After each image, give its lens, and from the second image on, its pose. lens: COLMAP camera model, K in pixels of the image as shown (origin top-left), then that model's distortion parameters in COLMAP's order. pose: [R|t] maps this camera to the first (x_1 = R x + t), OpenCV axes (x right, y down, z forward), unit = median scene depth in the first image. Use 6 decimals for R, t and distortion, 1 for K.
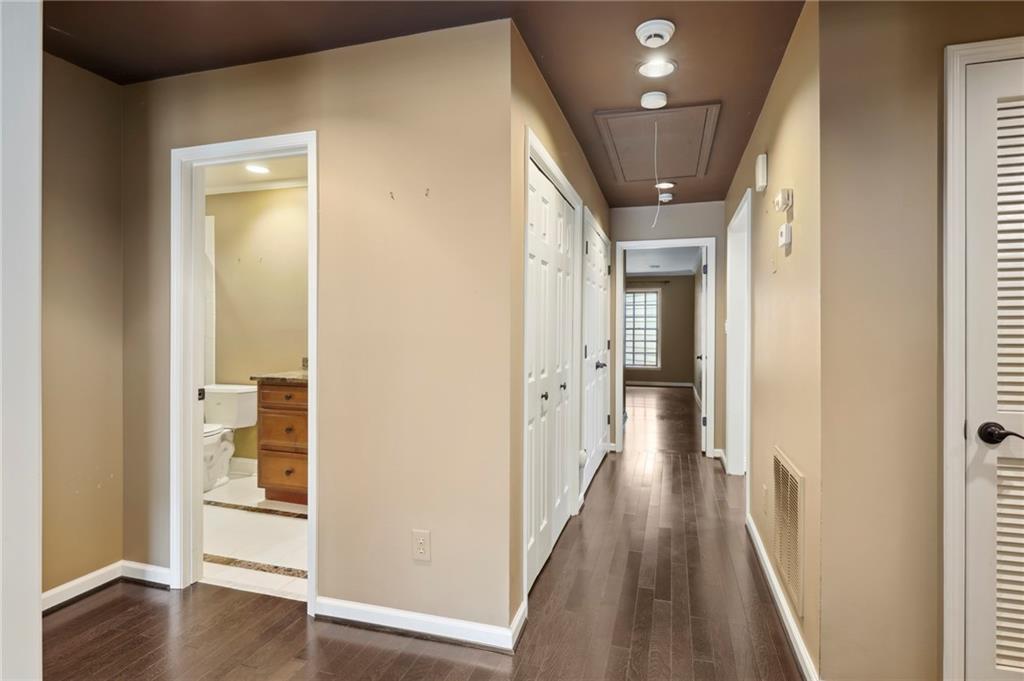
lens RADIAL K [[524.3, 0, 512.3], [0, 524.3, 335.3], [0, 0, 1]] dist [-0.000828, -0.000077]
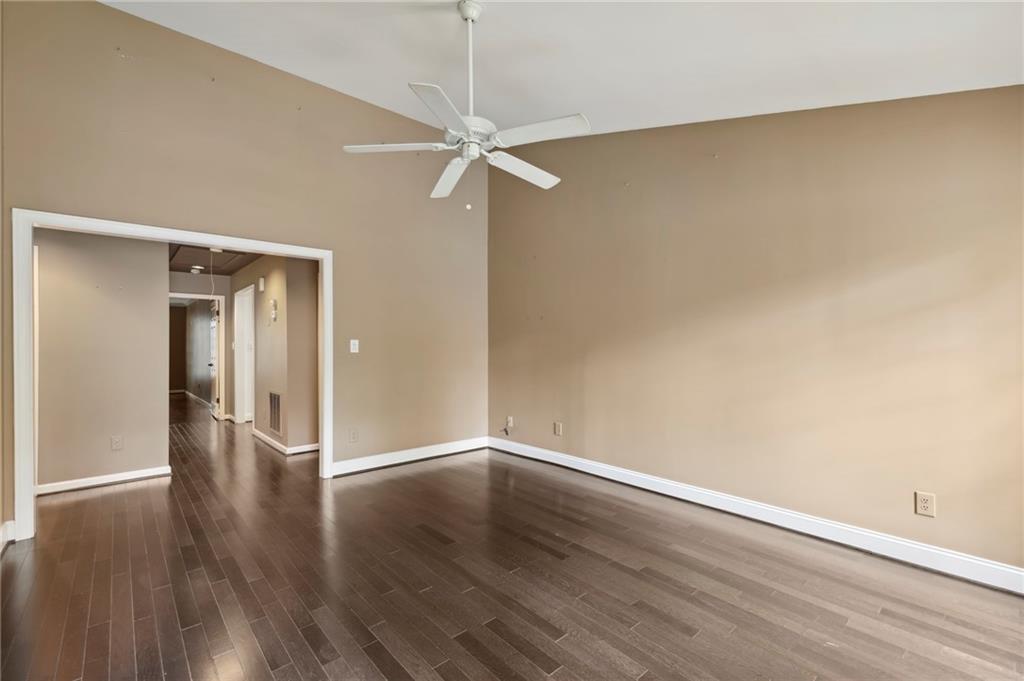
lens RADIAL K [[443.5, 0, 512.6], [0, 443.5, 345.6], [0, 0, 1]] dist [-0.001167, -0.000127]
pose [[0.518078, -0.000663, 0.855333, -0.558907], [0.015247, 0.999848, -0.008460, 0.014254], [-0.855198, 0.017424, 0.518009, -0.874383]]
